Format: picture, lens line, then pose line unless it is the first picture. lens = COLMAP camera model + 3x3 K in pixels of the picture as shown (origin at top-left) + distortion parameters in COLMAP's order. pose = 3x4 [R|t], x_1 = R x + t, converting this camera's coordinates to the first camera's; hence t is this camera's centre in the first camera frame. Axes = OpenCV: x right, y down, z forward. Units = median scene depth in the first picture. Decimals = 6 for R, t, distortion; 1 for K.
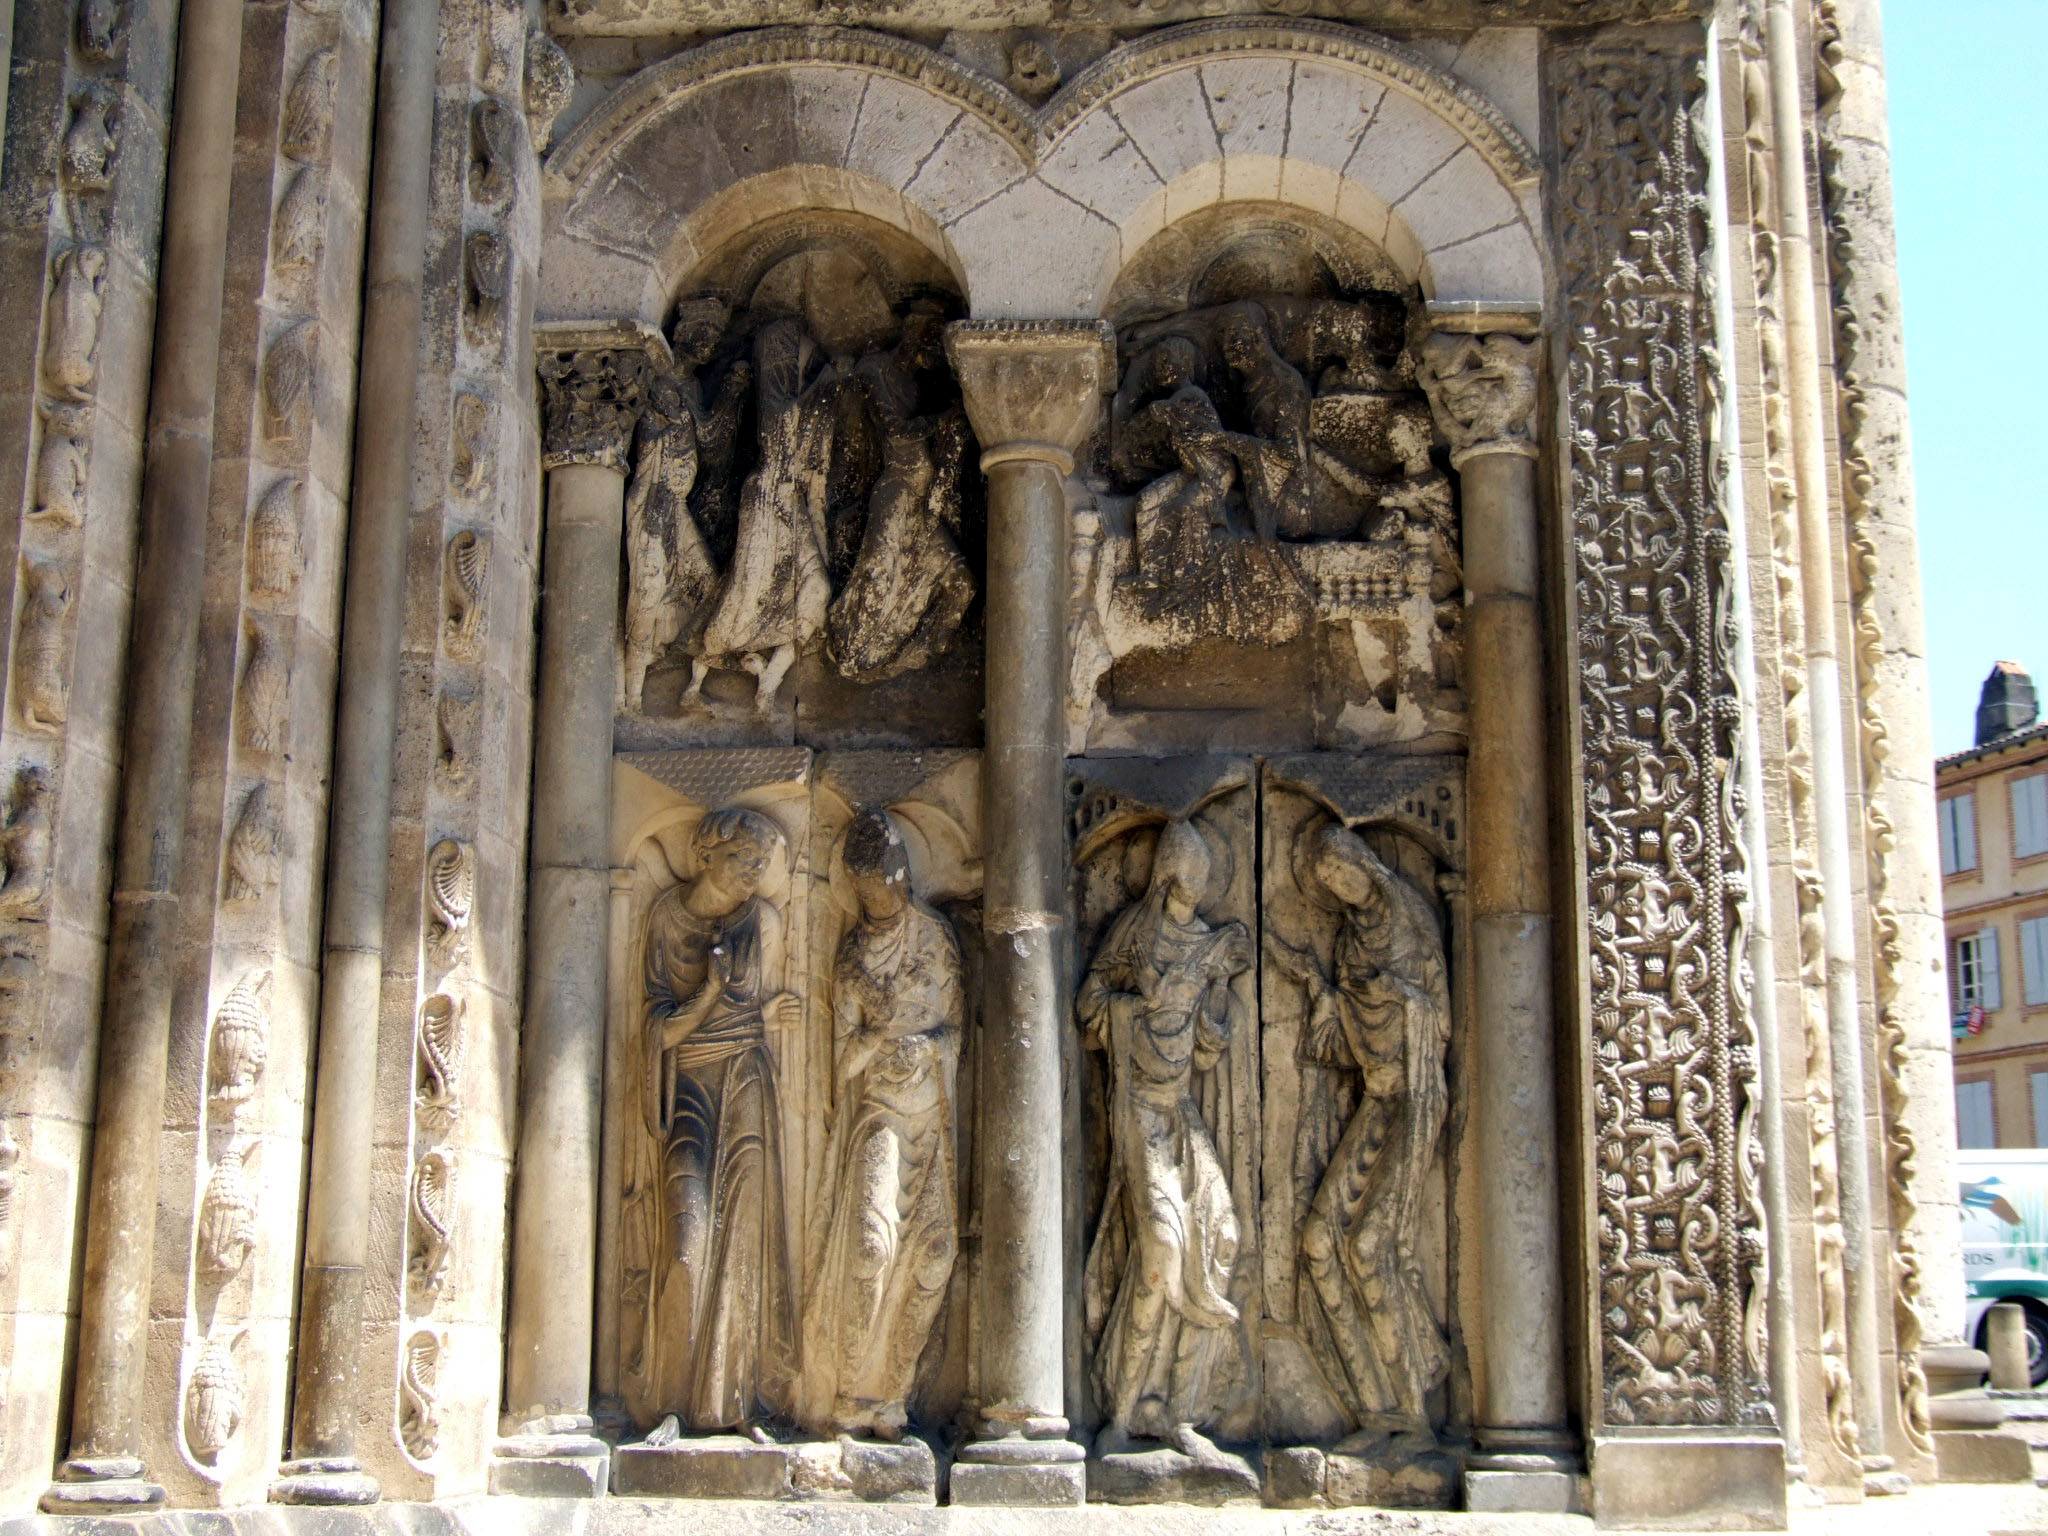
lens RADIAL K [[2583.5, 0, 1024.0], [0, 2583.5, 768.0], [0, 0, 1]] dist [-0.009626, -0.004497]
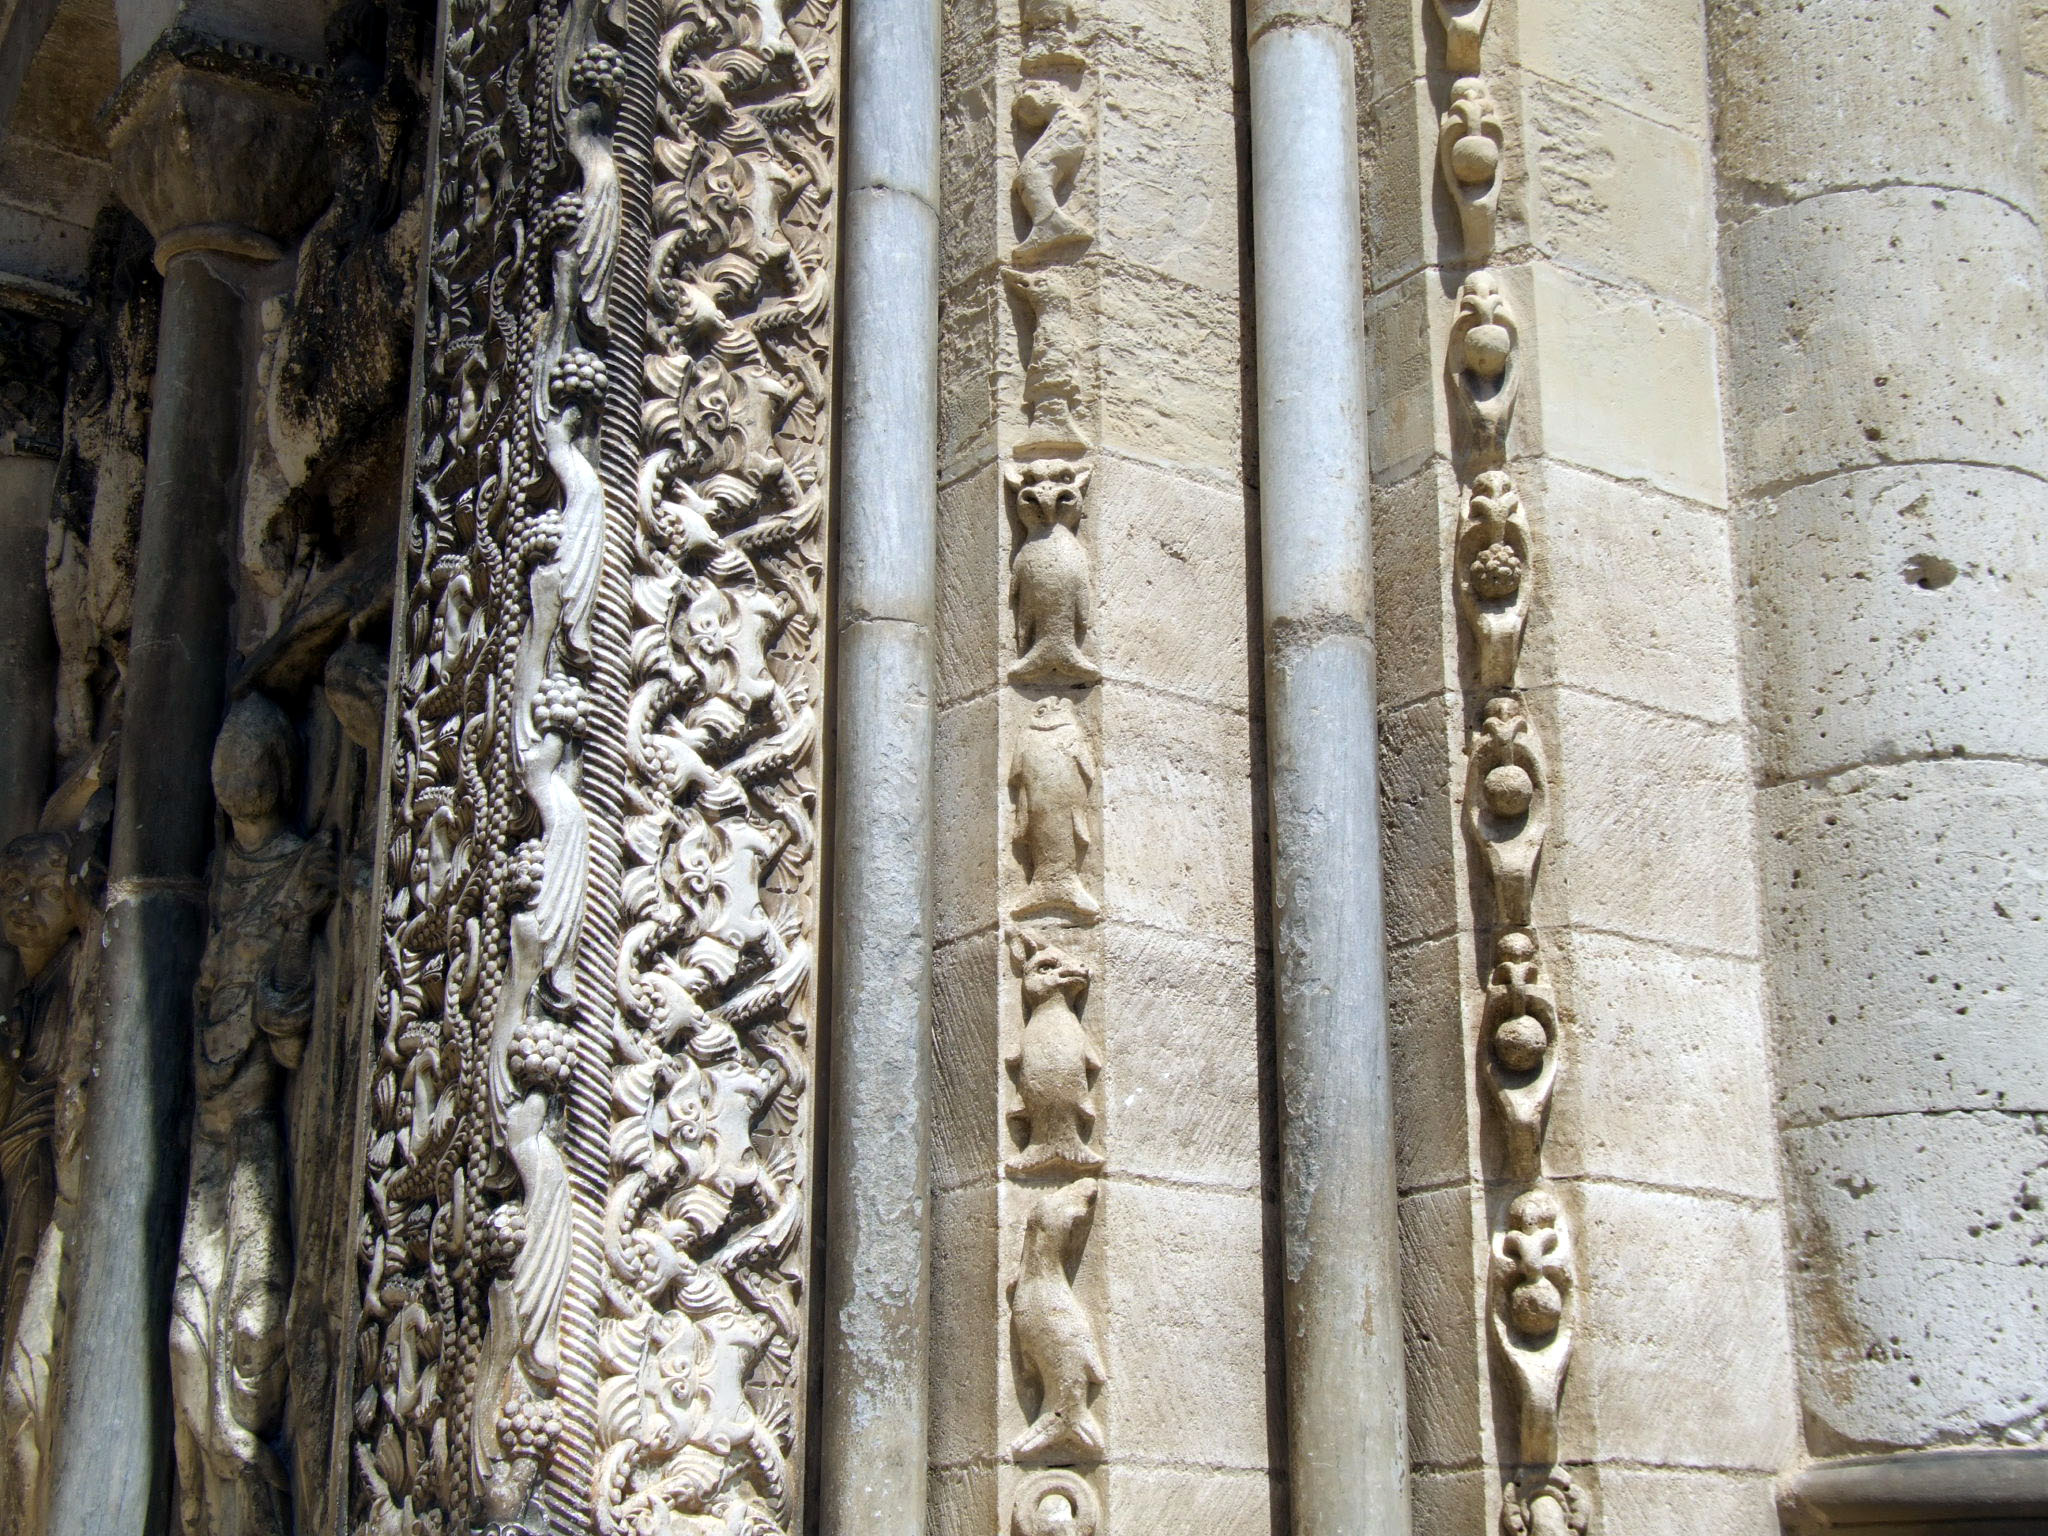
lens RADIAL K [[2935.4, 0, 1024.0], [0, 2935.4, 768.0], [0, 0, 1]] dist [-0.008027, -0.014944]
pose [[0.634759, -0.238895, -0.734854, 0.740729], [0.171278, 0.970851, -0.167668, 0.200346], [0.753488, -0.019435, 0.657174, 0.682662]]
